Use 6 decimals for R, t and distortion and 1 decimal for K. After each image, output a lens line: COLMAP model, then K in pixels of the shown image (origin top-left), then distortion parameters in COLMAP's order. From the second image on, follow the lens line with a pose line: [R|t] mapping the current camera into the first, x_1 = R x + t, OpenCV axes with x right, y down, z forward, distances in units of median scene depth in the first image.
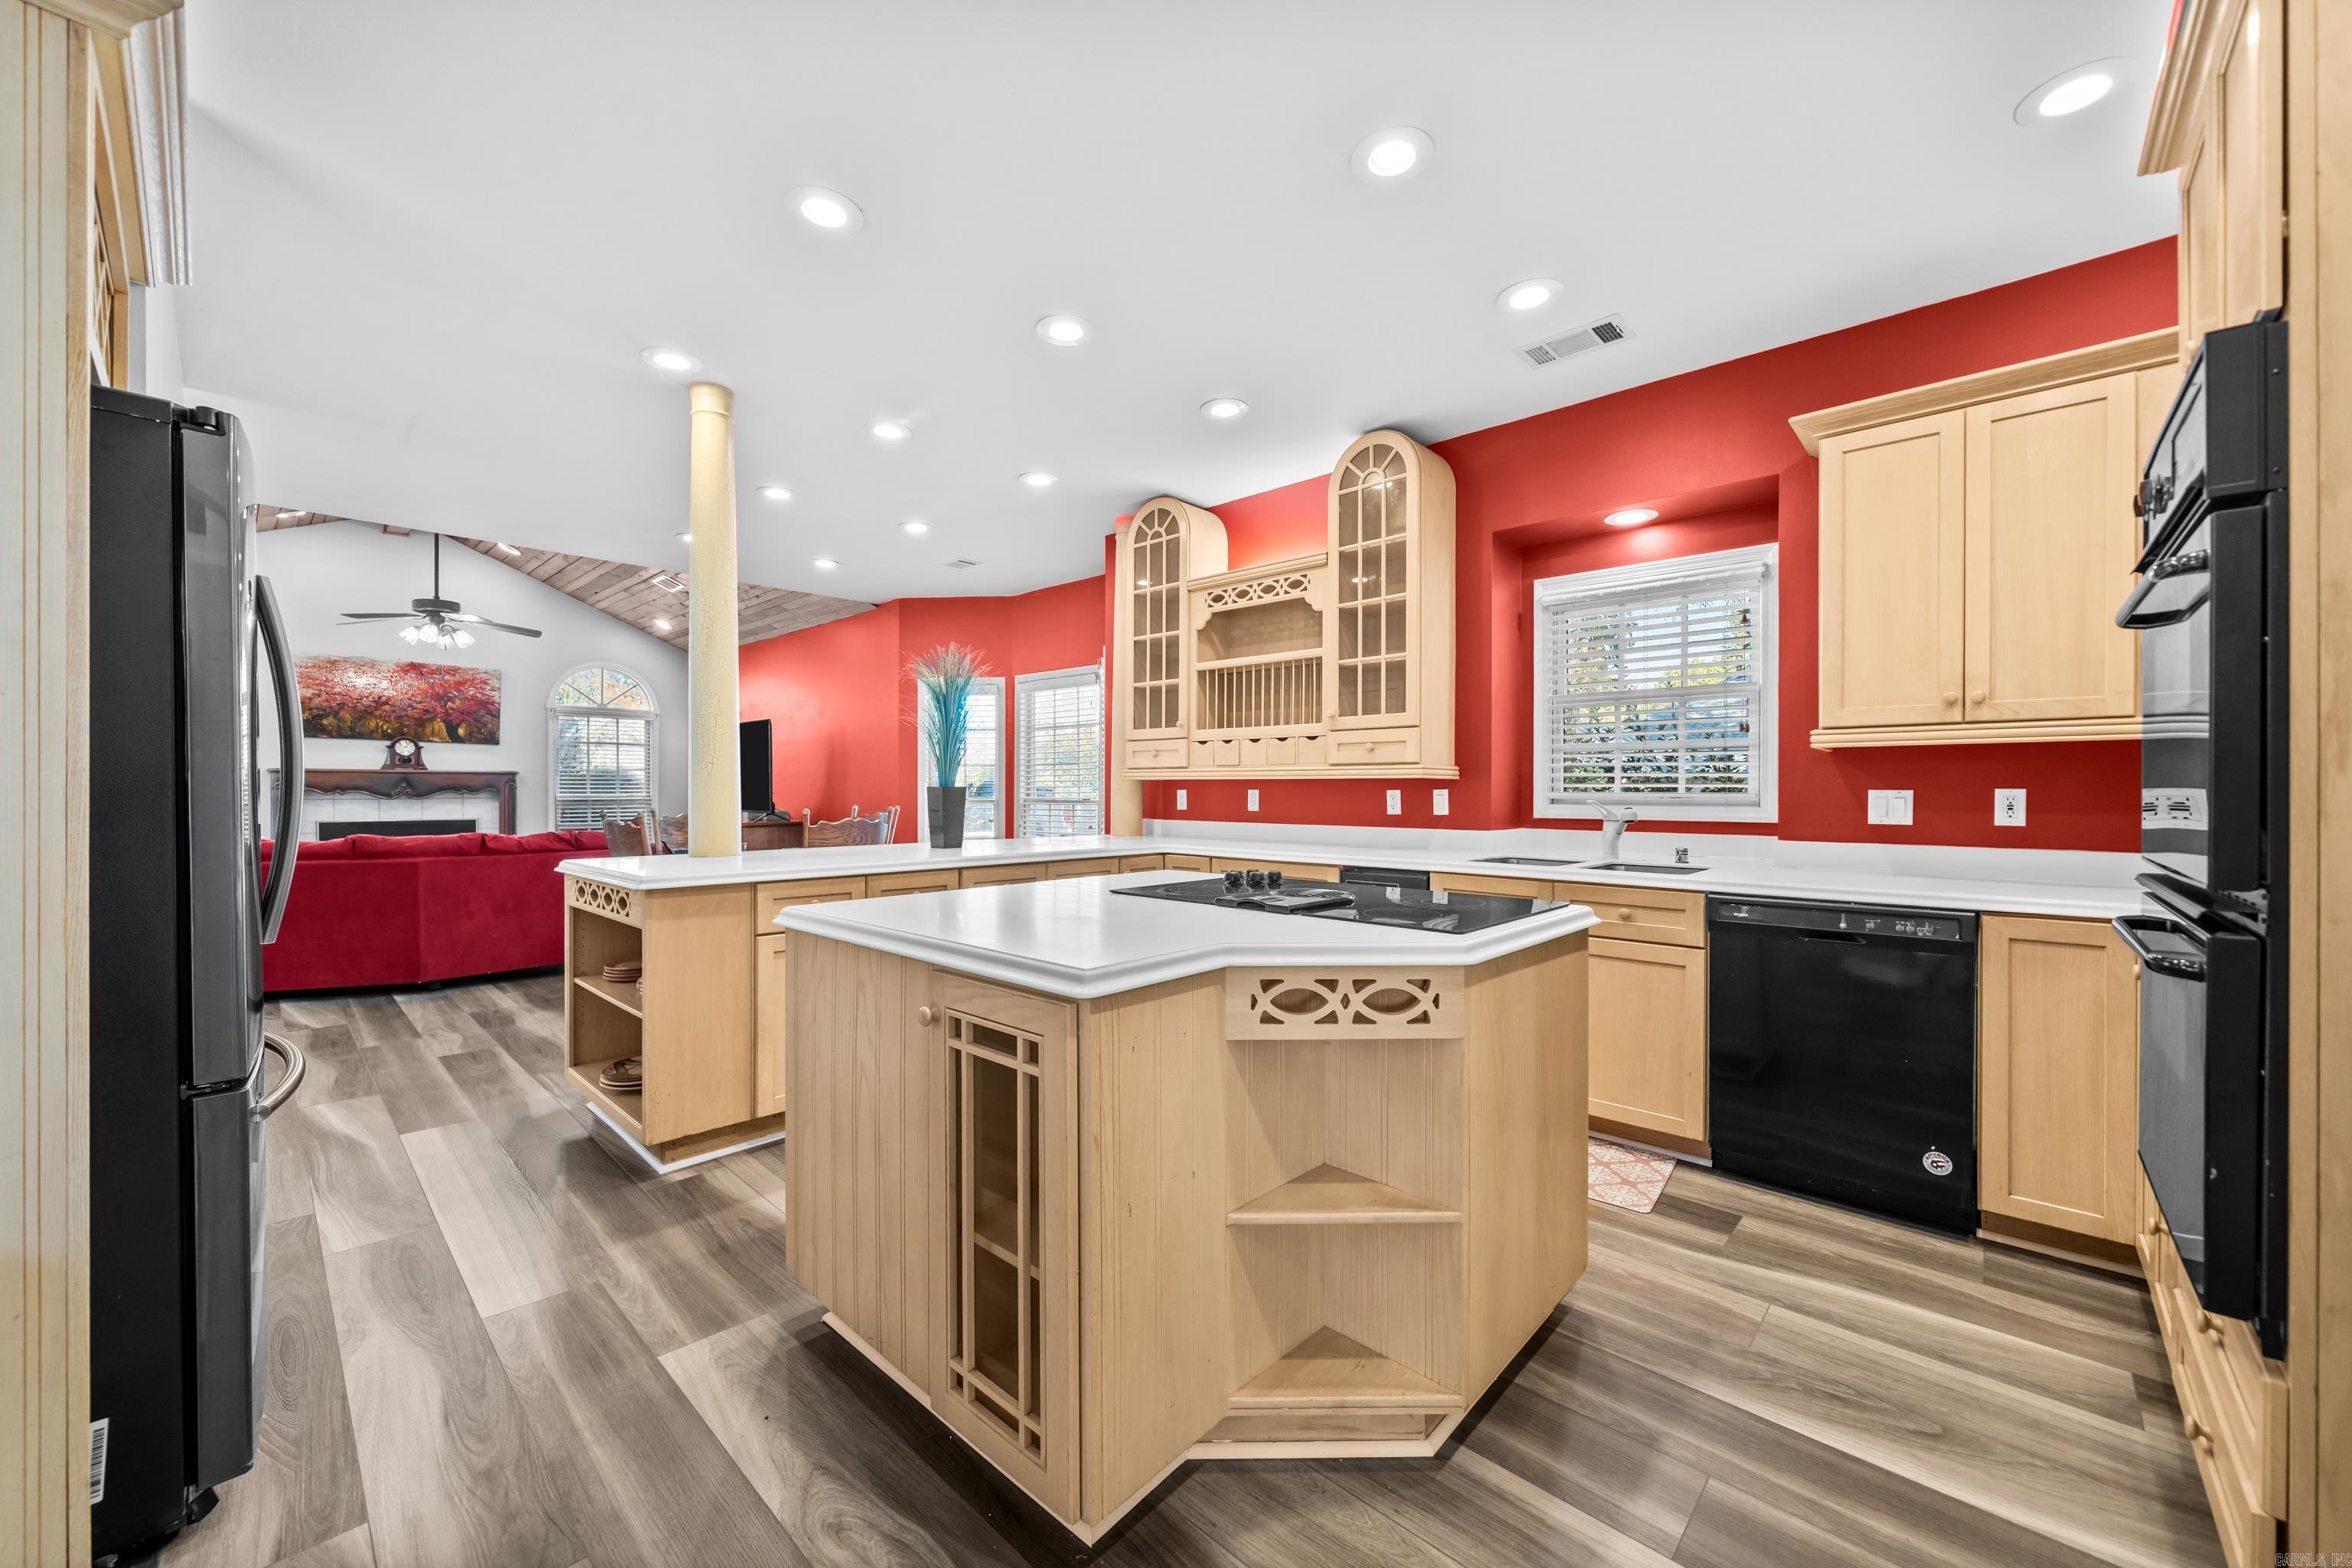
lens RADIAL K [[863.5, 0, 1179.9], [0, 863.5, 792.5], [0, 0, 1]] dist [-0.001956, -0.000219]
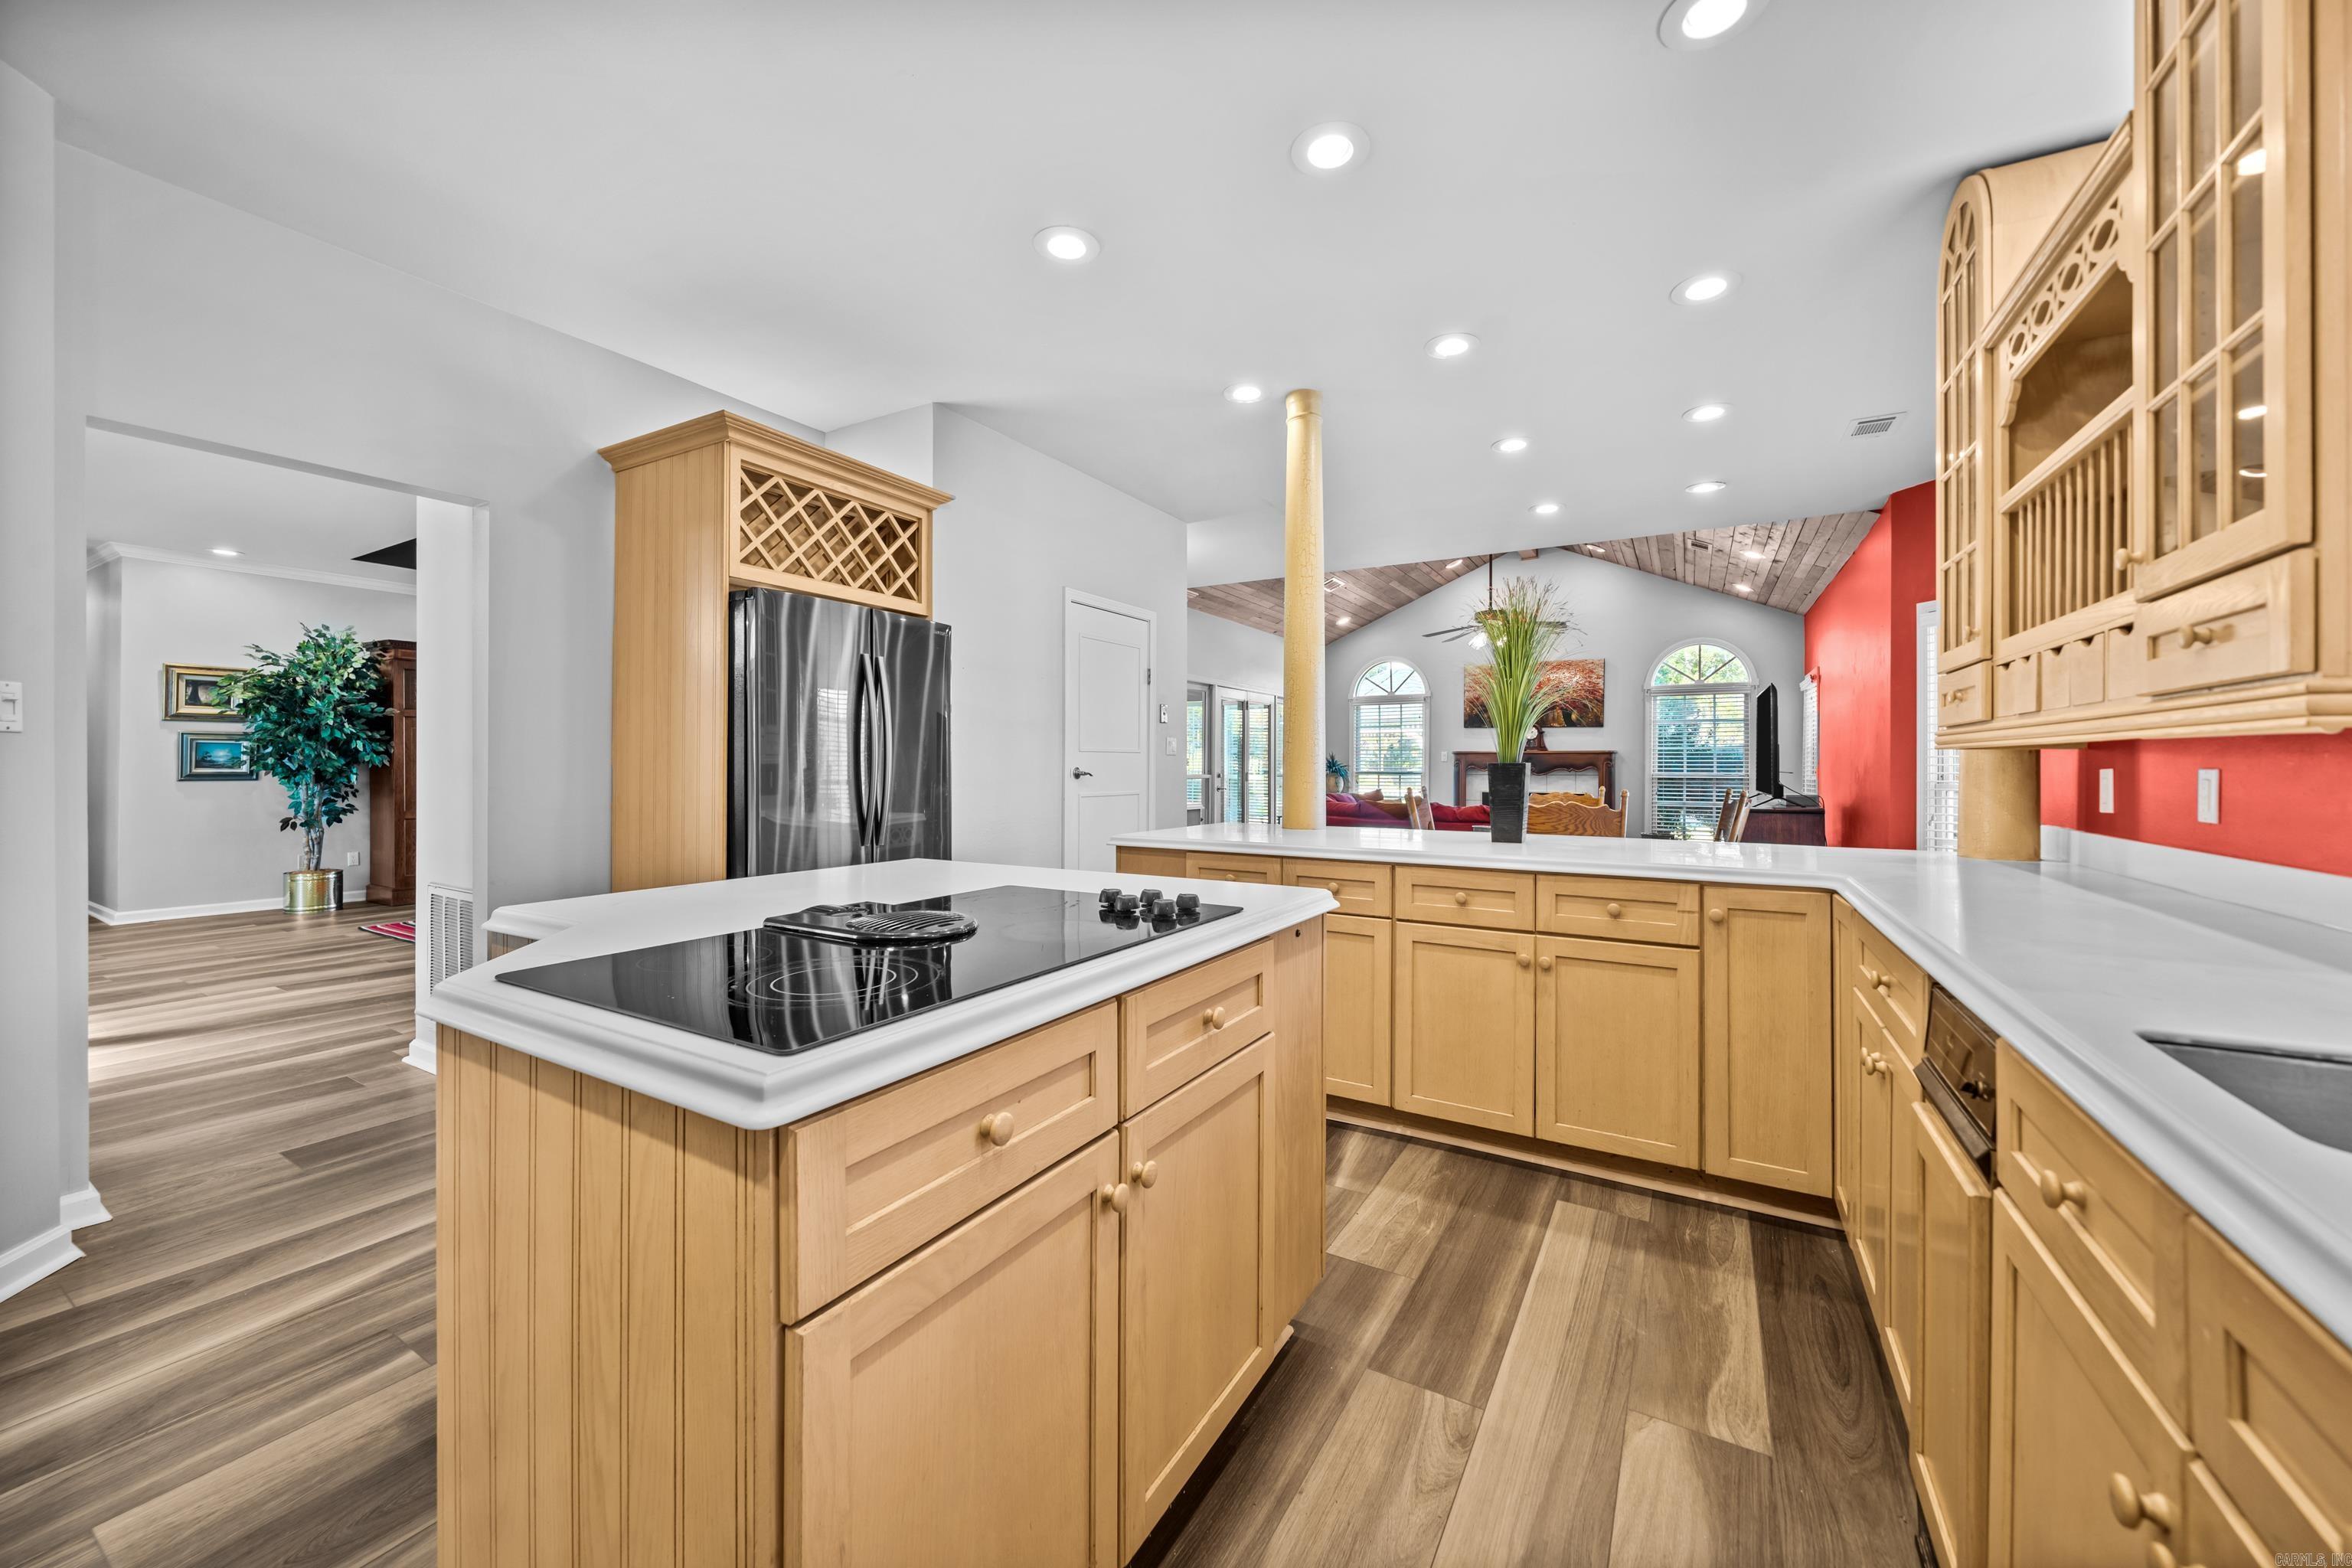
lens RADIAL K [[895.4, 0, 1175.5], [0, 895.4, 768.0], [0, 0, 1]] dist [-0.000050, 0.000089]
pose [[0.207492, 0.001757, -0.978235, 0.465932], [-0.008023, 0.999968, 0.000095, 0.001154], [0.978204, 0.007828, 0.207500, 0.542710]]
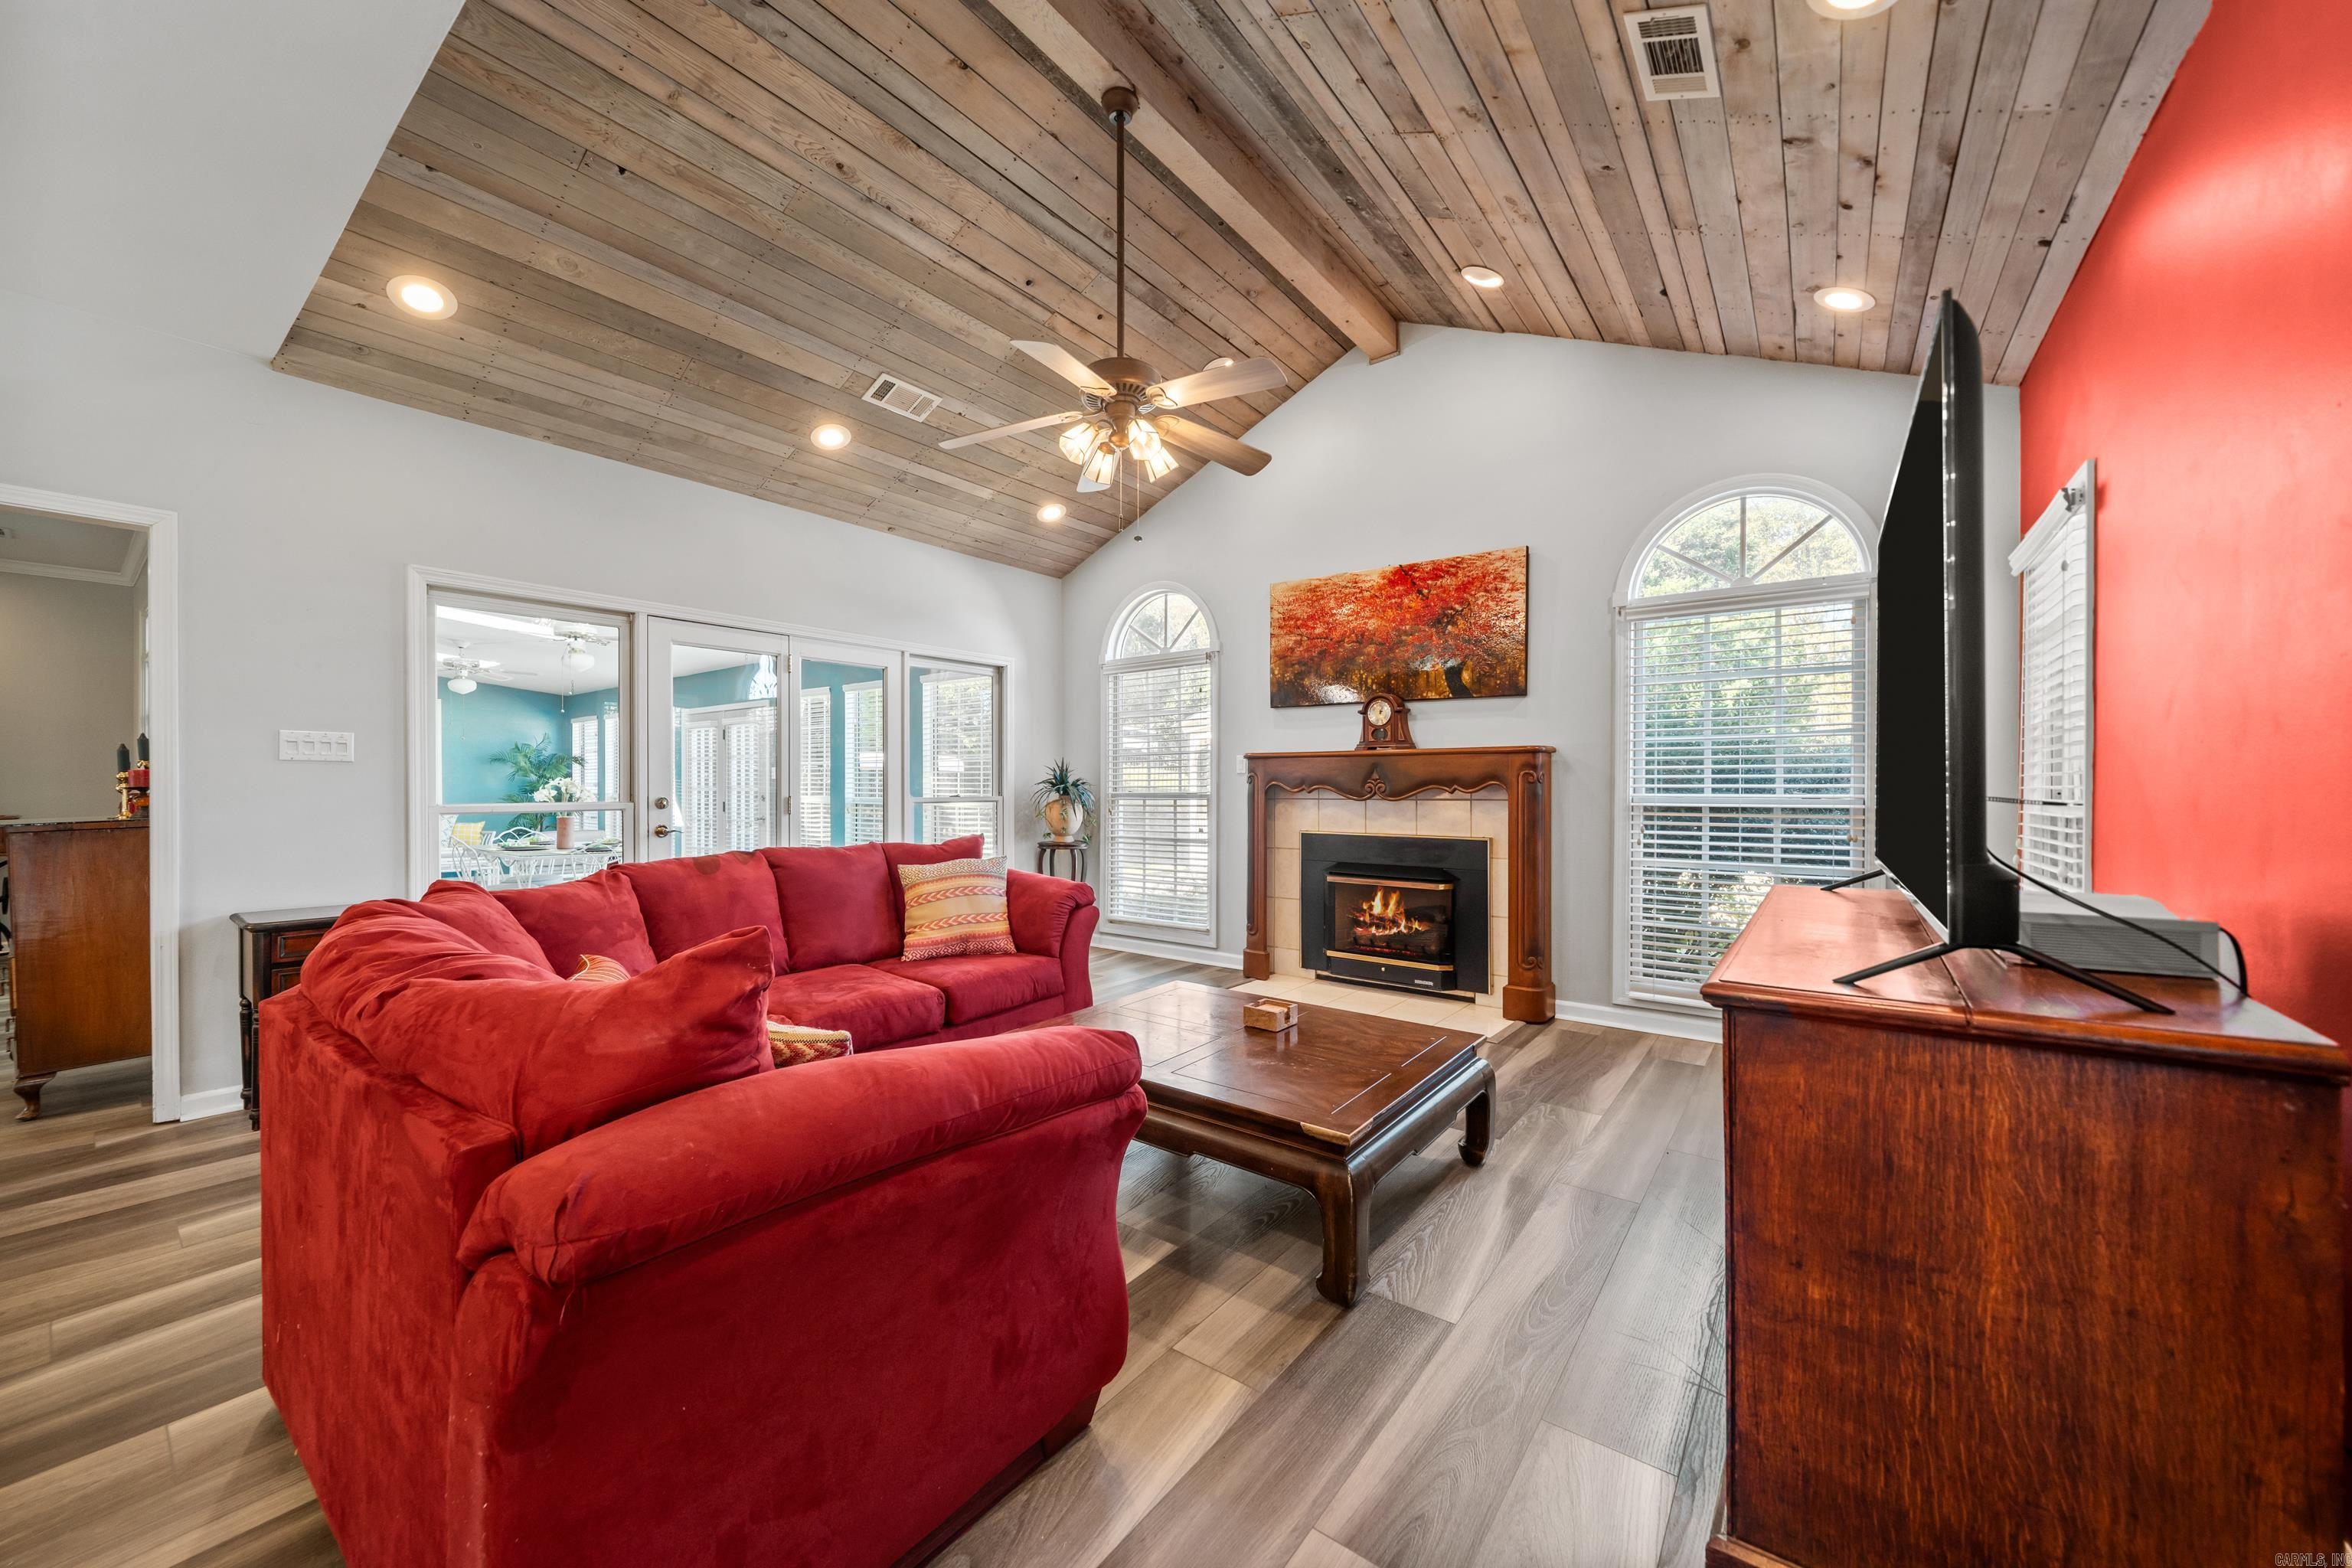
lens RADIAL K [[863.5, 0, 1179.9], [0, 863.5, 792.5], [0, 0, 1]] dist [-0.001956, -0.000219]
pose [[0.088432, 0.006901, -0.996058, -0.700338], [-0.003639, 0.999972, 0.006605, -0.004116], [0.996076, 0.003040, 0.088454, 1.724561]]
